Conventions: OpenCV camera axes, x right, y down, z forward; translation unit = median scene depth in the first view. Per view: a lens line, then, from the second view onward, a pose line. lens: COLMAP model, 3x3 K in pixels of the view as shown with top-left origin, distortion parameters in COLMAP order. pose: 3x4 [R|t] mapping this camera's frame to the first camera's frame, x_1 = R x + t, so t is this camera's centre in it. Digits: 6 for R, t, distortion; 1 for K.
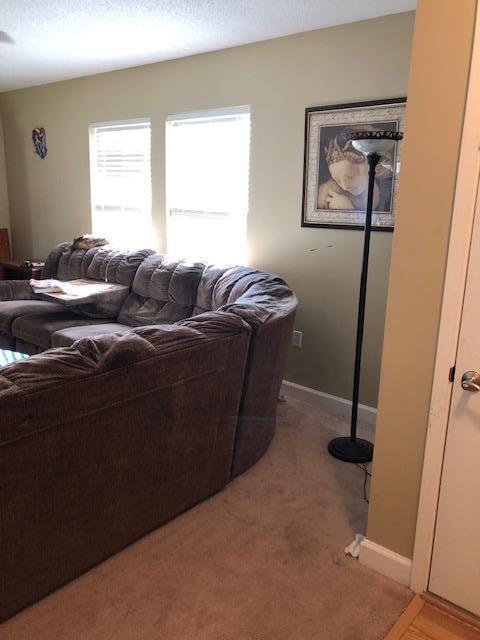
lens RADIAL K [[533.5, 0, 240.0], [0, 533.5, 320.0], [0, 0, 1]] dist [0.002272, -0.001659]
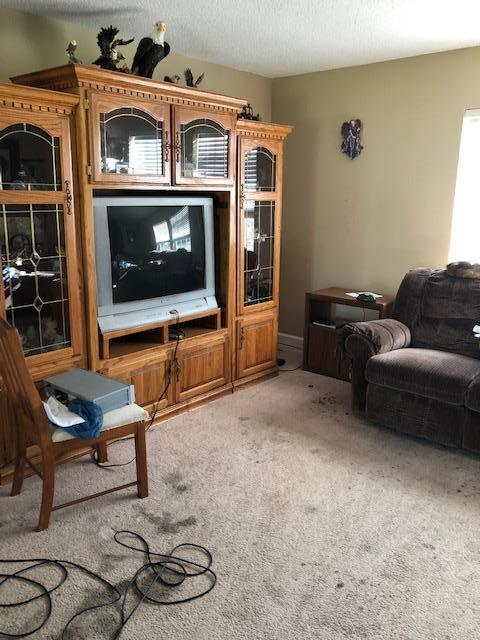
lens RADIAL K [[528.4, 0, 240.0], [0, 528.4, 320.0], [0, 0, 1]] dist [0.001813, -0.003567]
pose [[0.999889, -0.012336, 0.008350, -0.170623], [0.012416, 0.999878, -0.009520, -0.019275], [-0.008232, 0.009623, 0.999920, 0.071792]]
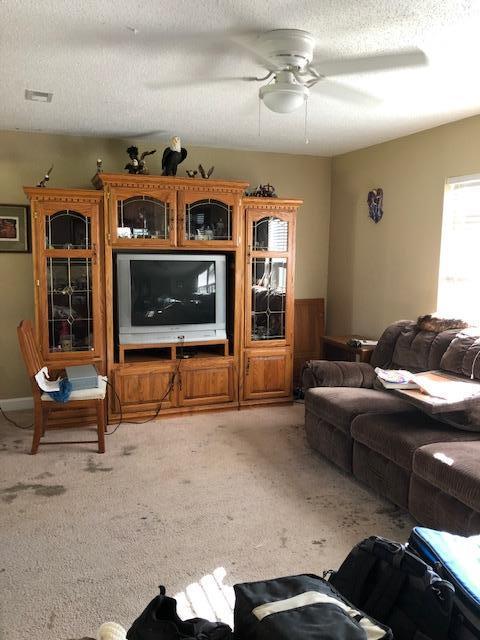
lens RADIAL K [[533.5, 0, 240.0], [0, 533.5, 320.0], [0, 0, 1]] dist [0.002272, -0.001659]
pose [[0.888520, 0.056555, -0.455339, -0.049981], [-0.108690, 0.990073, -0.089118, -0.012650], [0.445779, 0.128674, 0.885846, 0.043781]]
